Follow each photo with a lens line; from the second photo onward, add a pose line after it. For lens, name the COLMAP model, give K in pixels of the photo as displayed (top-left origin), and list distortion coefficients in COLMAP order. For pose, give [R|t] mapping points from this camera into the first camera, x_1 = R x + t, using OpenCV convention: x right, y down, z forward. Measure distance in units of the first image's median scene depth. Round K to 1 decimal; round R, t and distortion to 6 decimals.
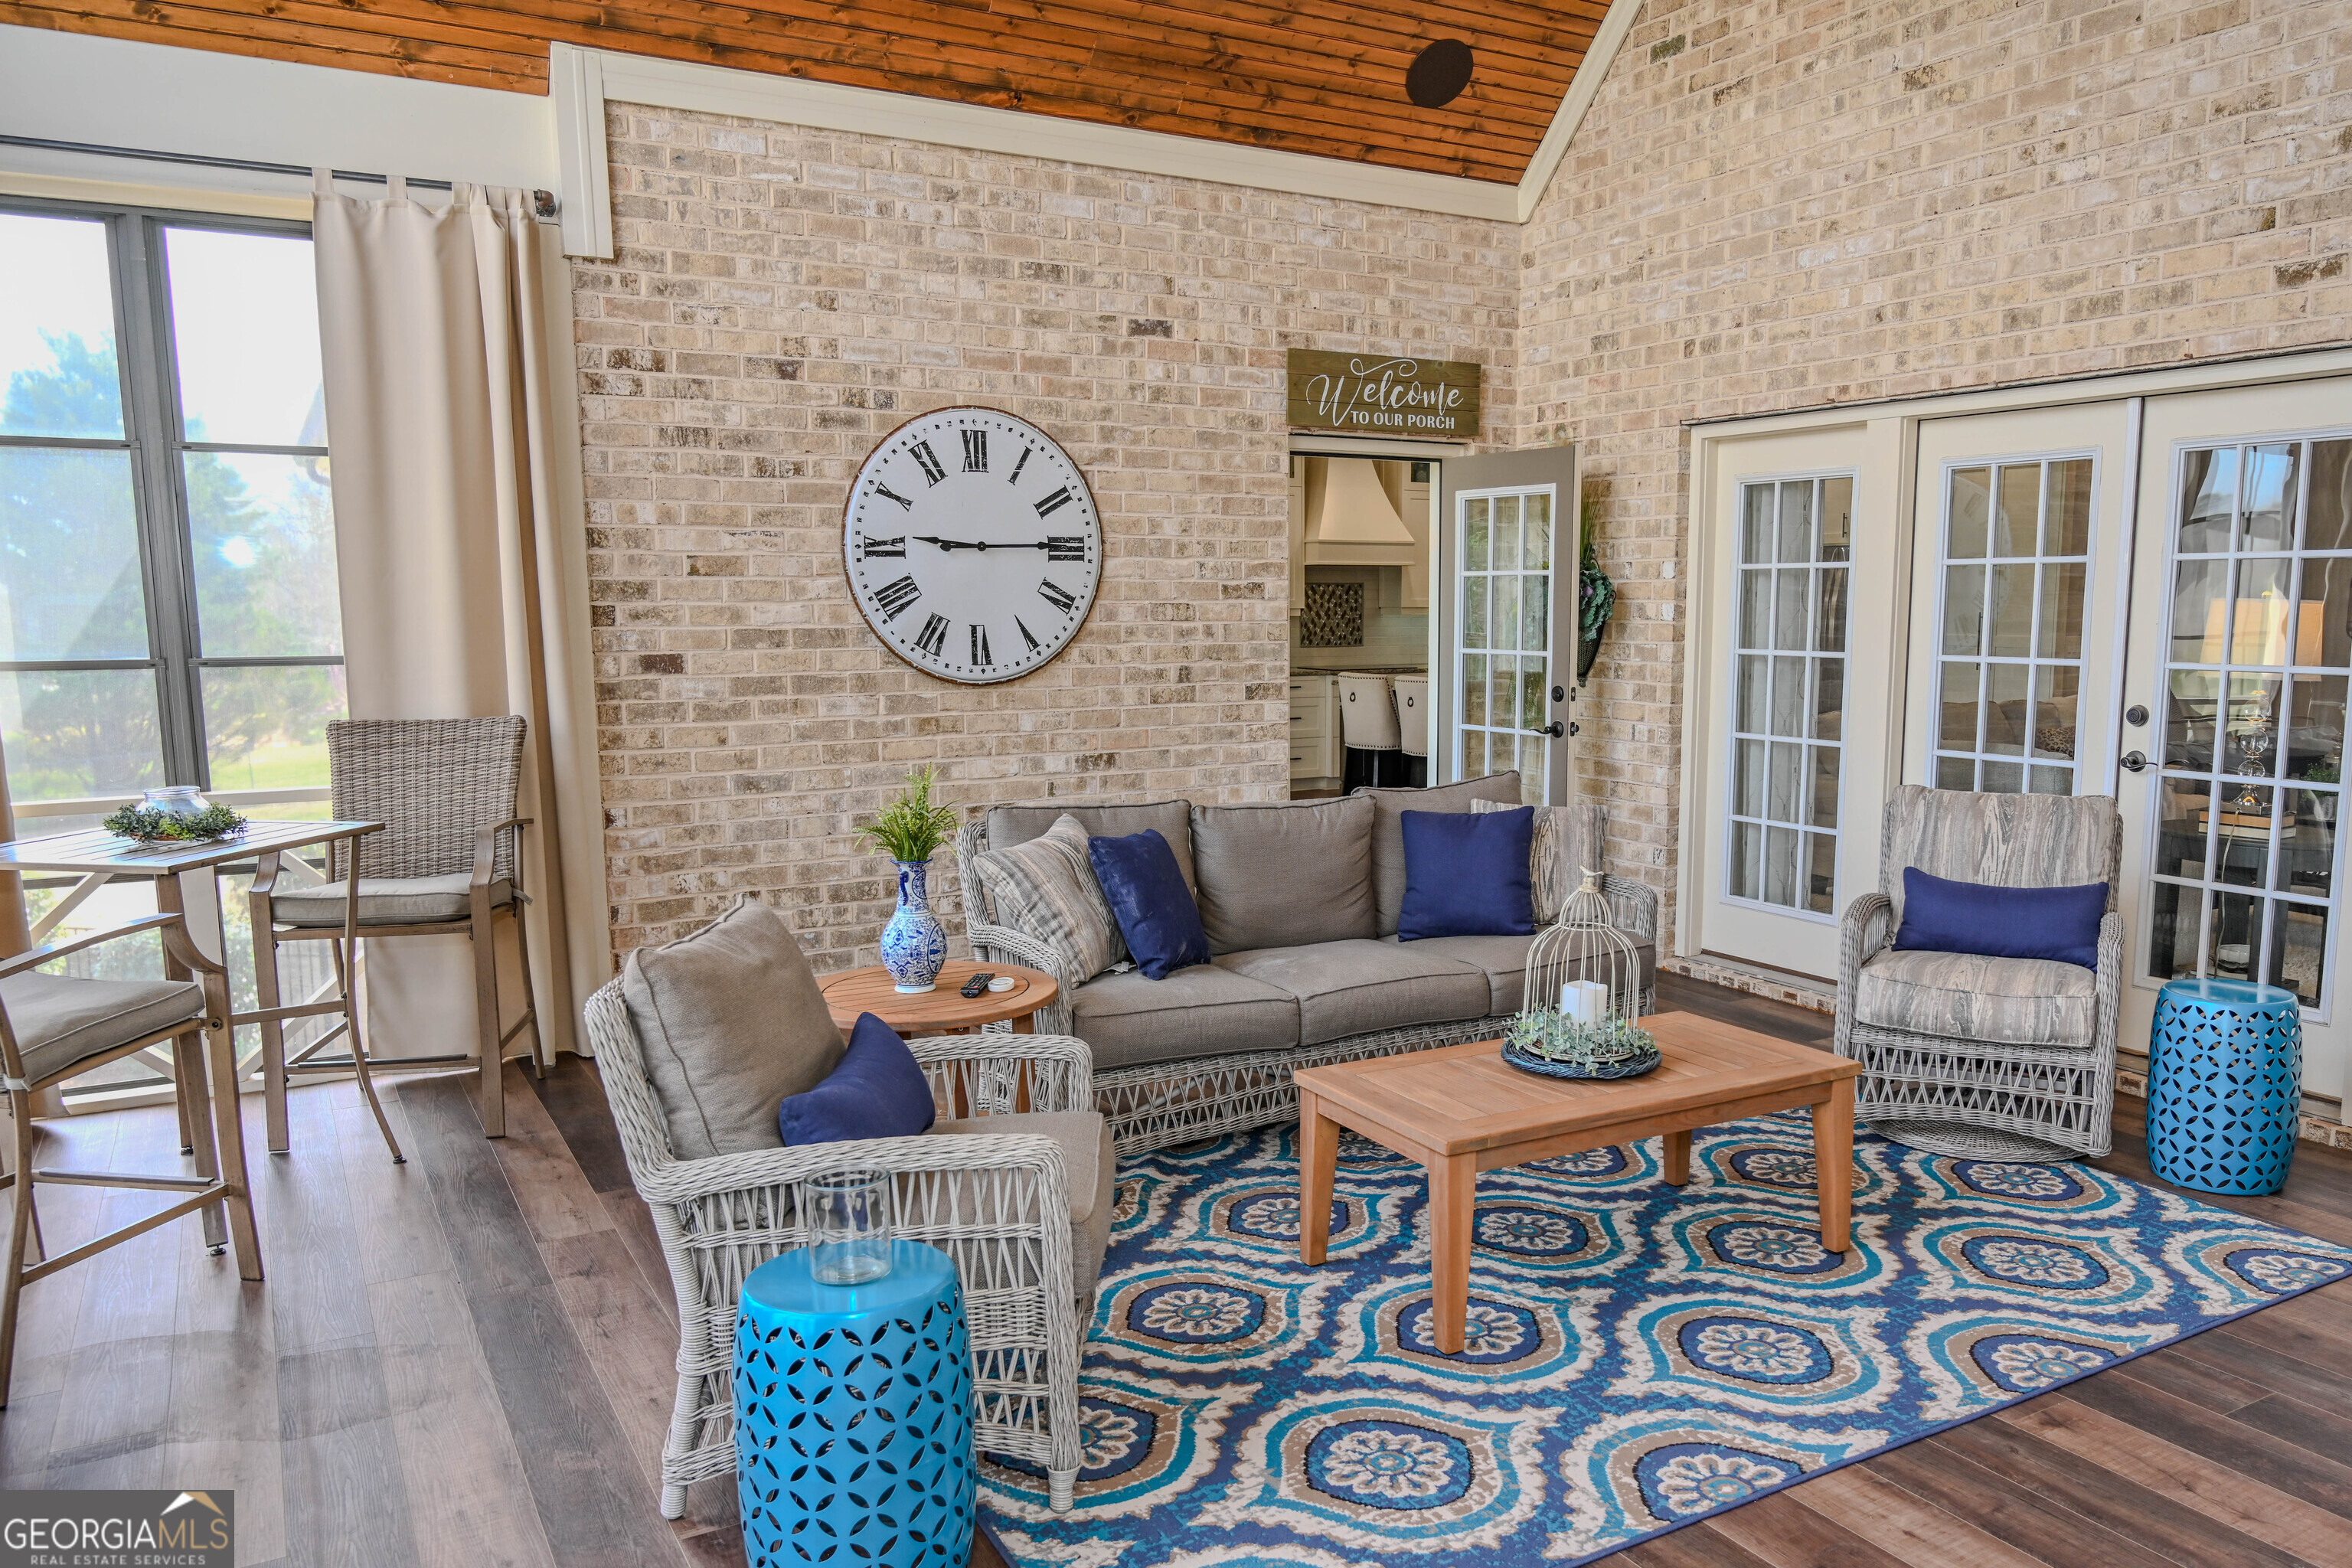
lens RADIAL K [[1576.9, 0, 1183.3], [0, 1576.9, 783.7], [0, 0, 1]] dist [-0.005383, 0.000807]
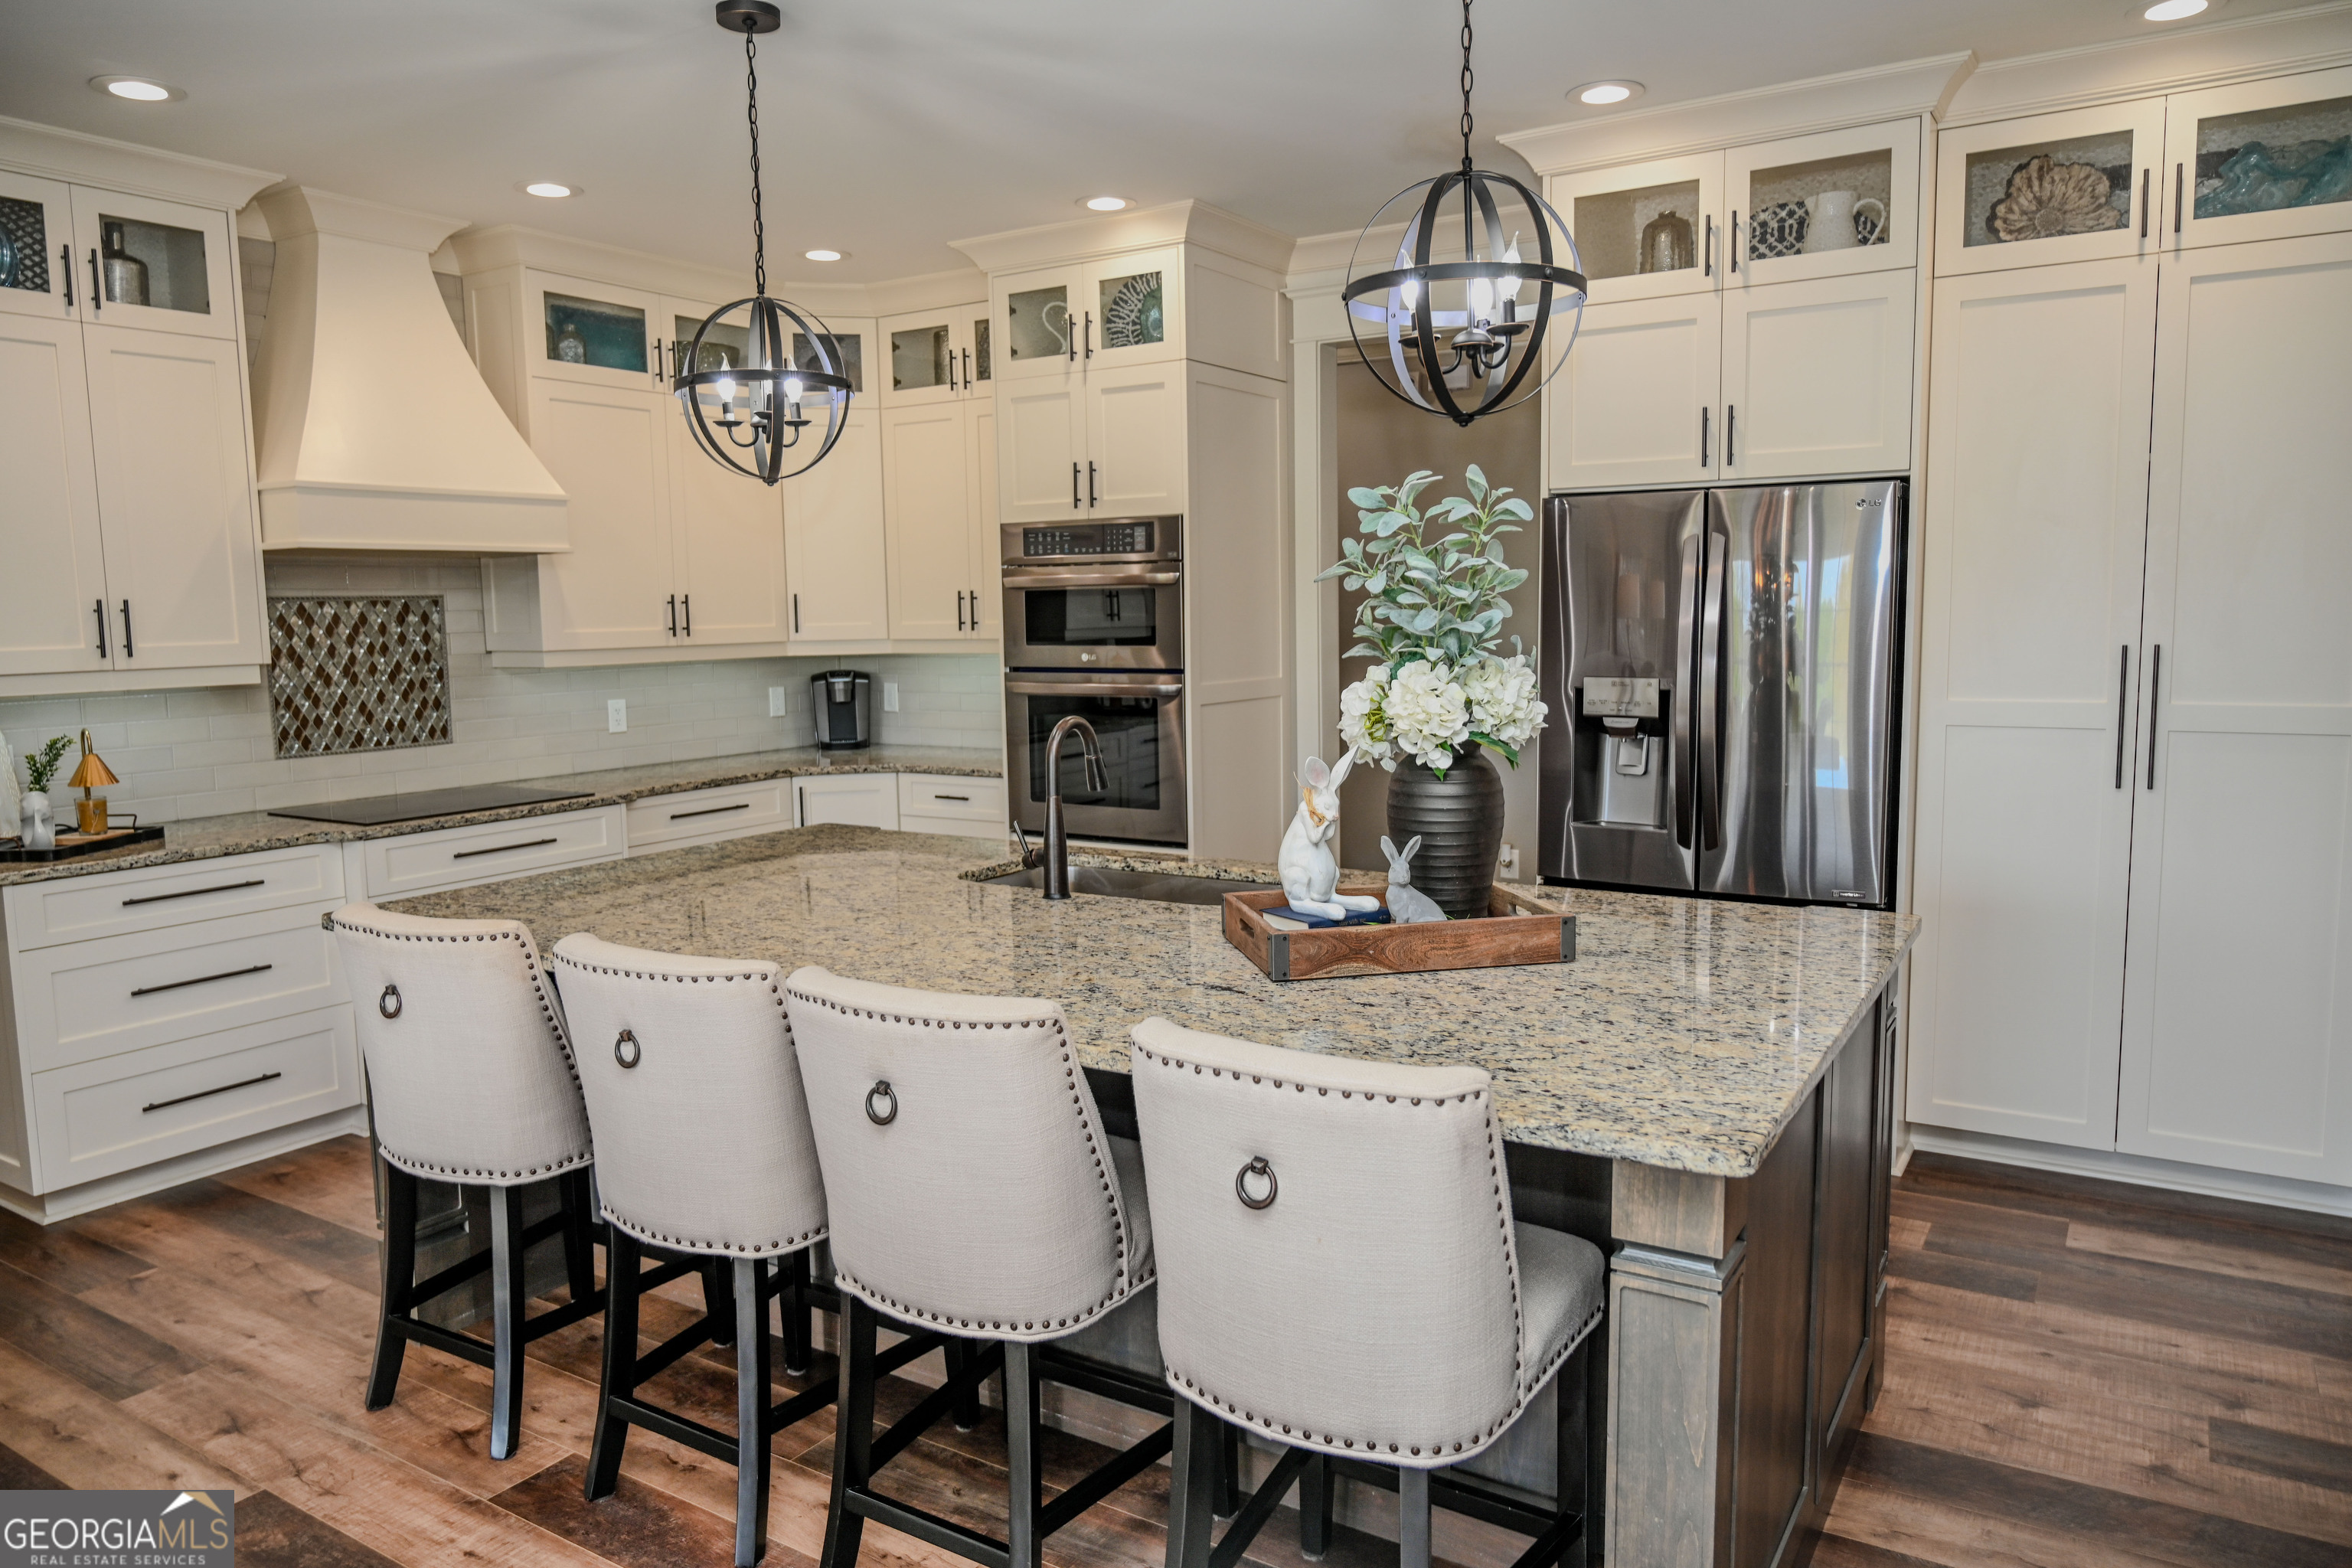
lens RADIAL K [[1576.9, 0, 1183.3], [0, 1576.9, 783.7], [0, 0, 1]] dist [-0.005383, 0.000807]
pose [[0.861765, -0.067177, 0.502840, 0.073020], [0.072624, 0.997321, 0.008775, -0.069245], [-0.502082, 0.028956, 0.864335, 0.556772]]
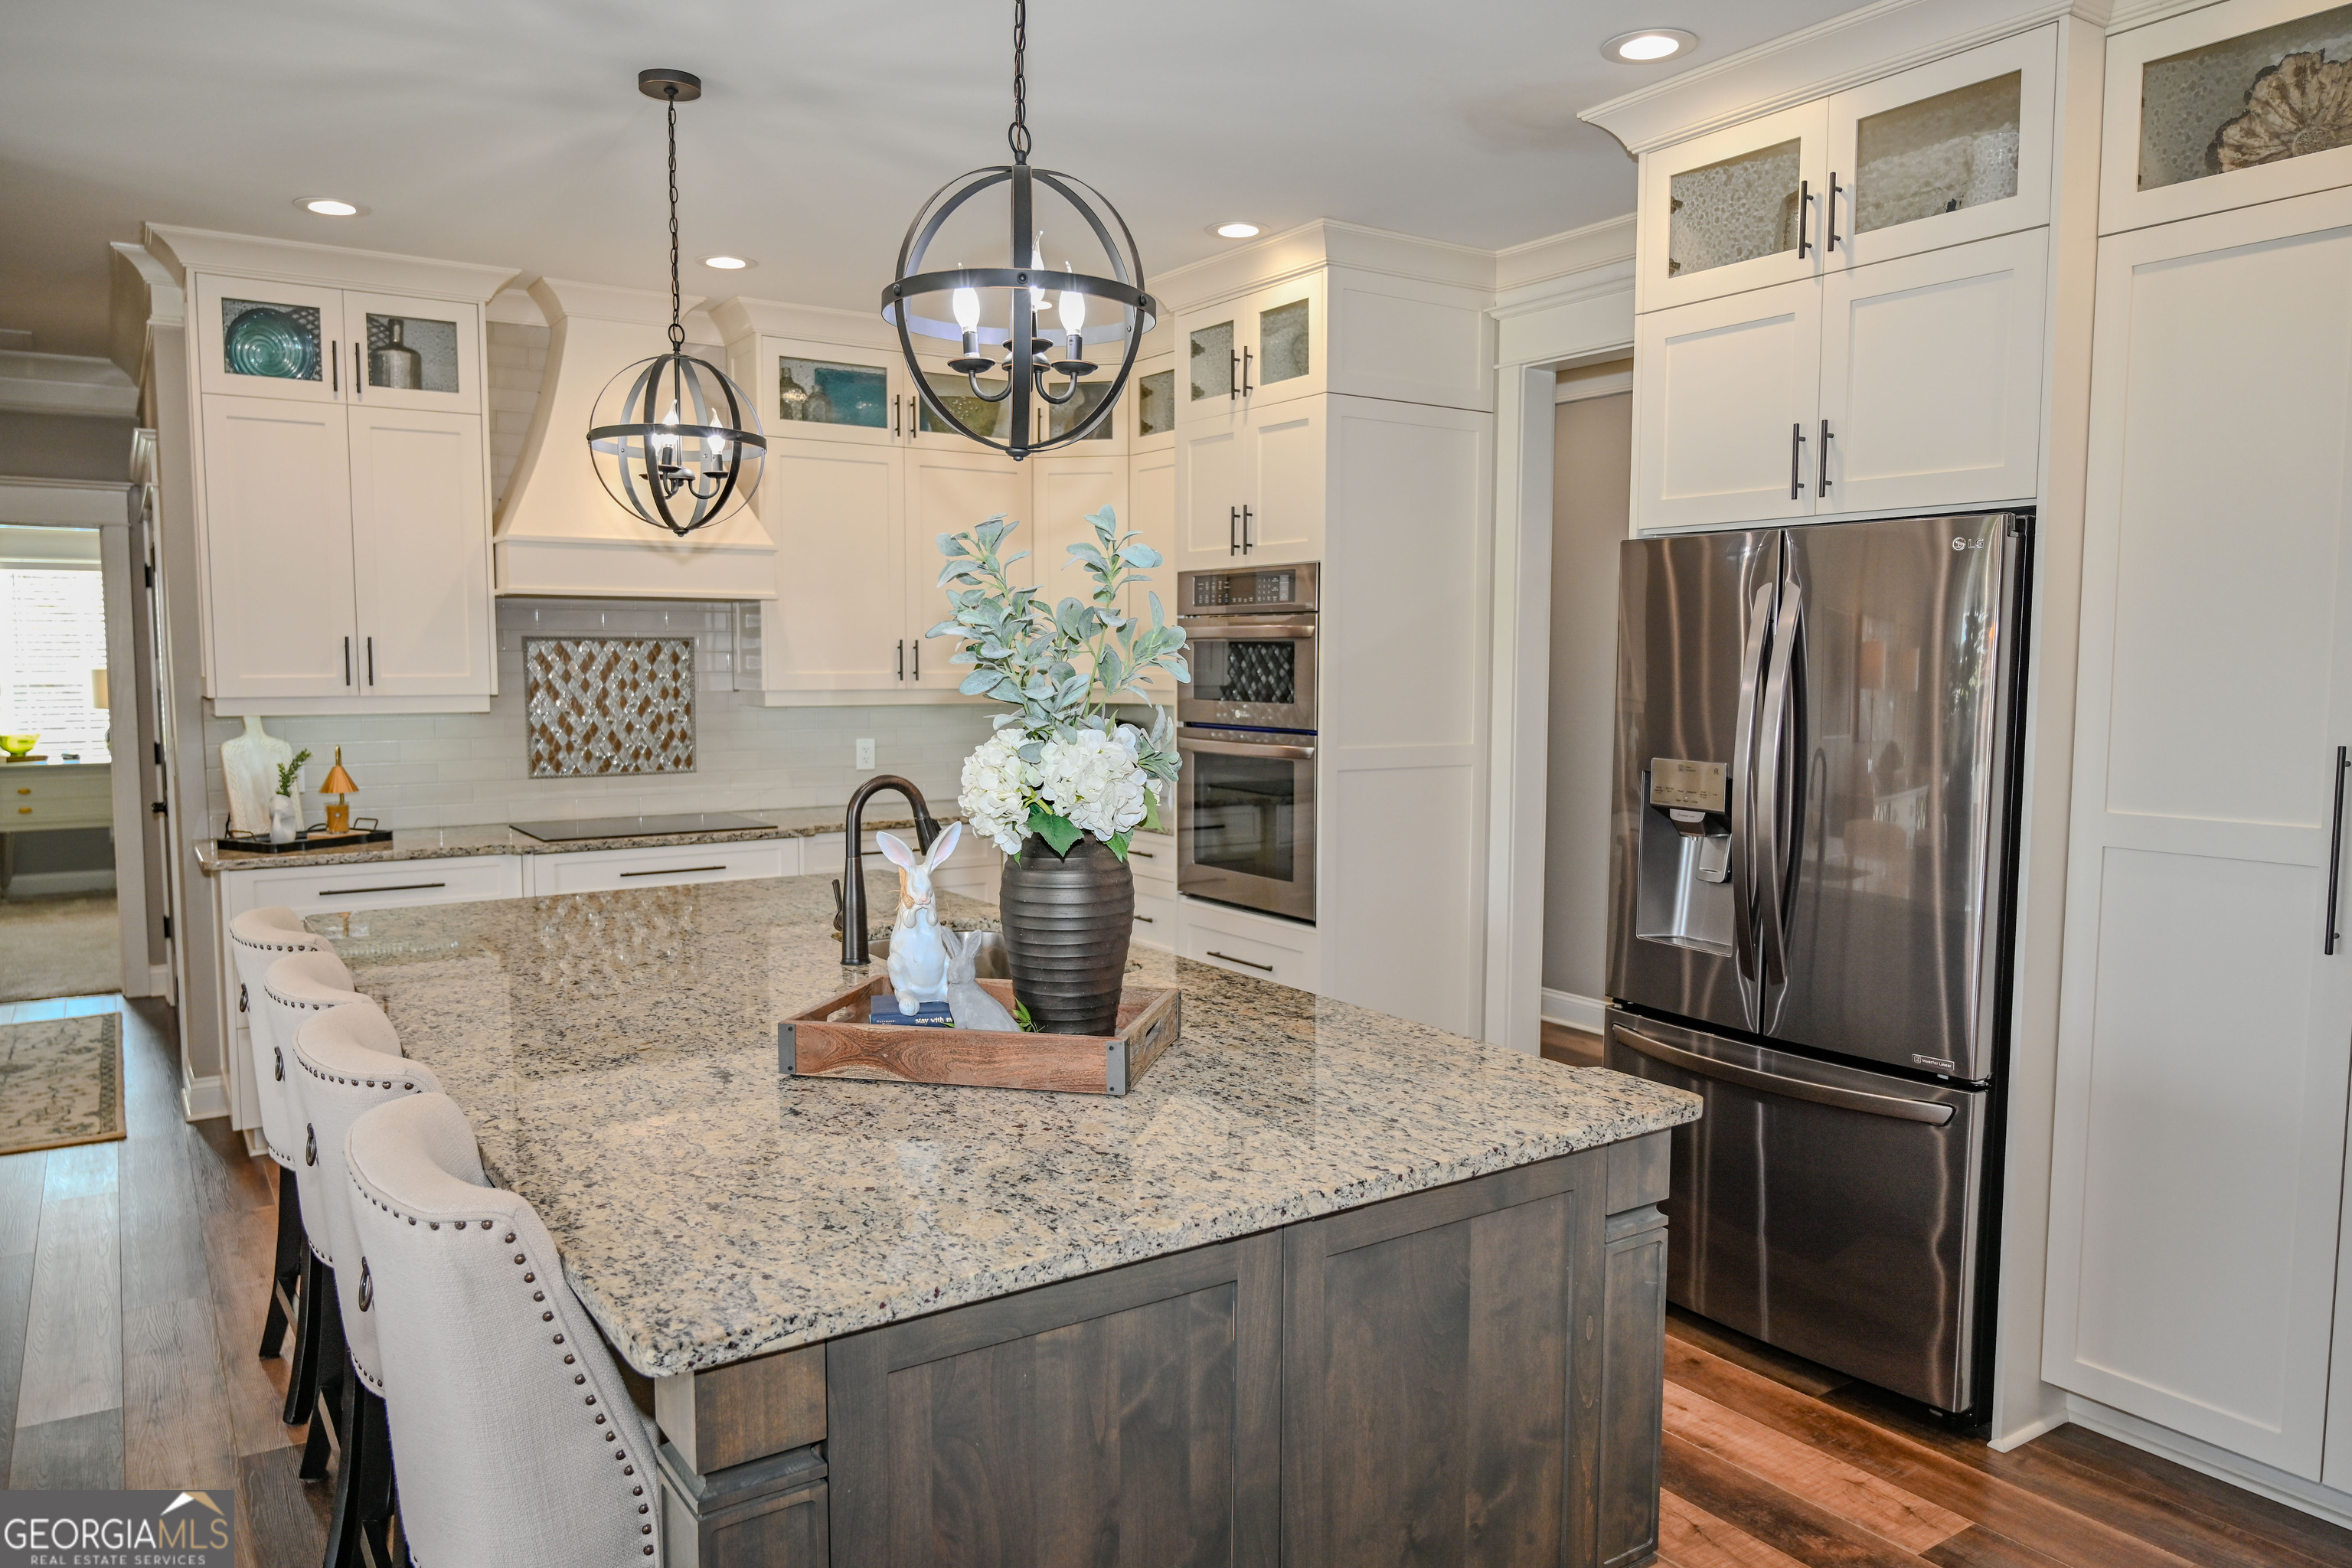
lens RADIAL K [[1615.0, 0, 1174.0], [0, 1615.0, 796.4], [0, 0, 1]] dist [-0.004975, -0.001890]
pose [[0.993382, -0.001919, 0.114844, 0.213275], [0.005696, 0.999453, -0.032565, -0.067197], [-0.114719, 0.033004, 0.992850, 0.532492]]
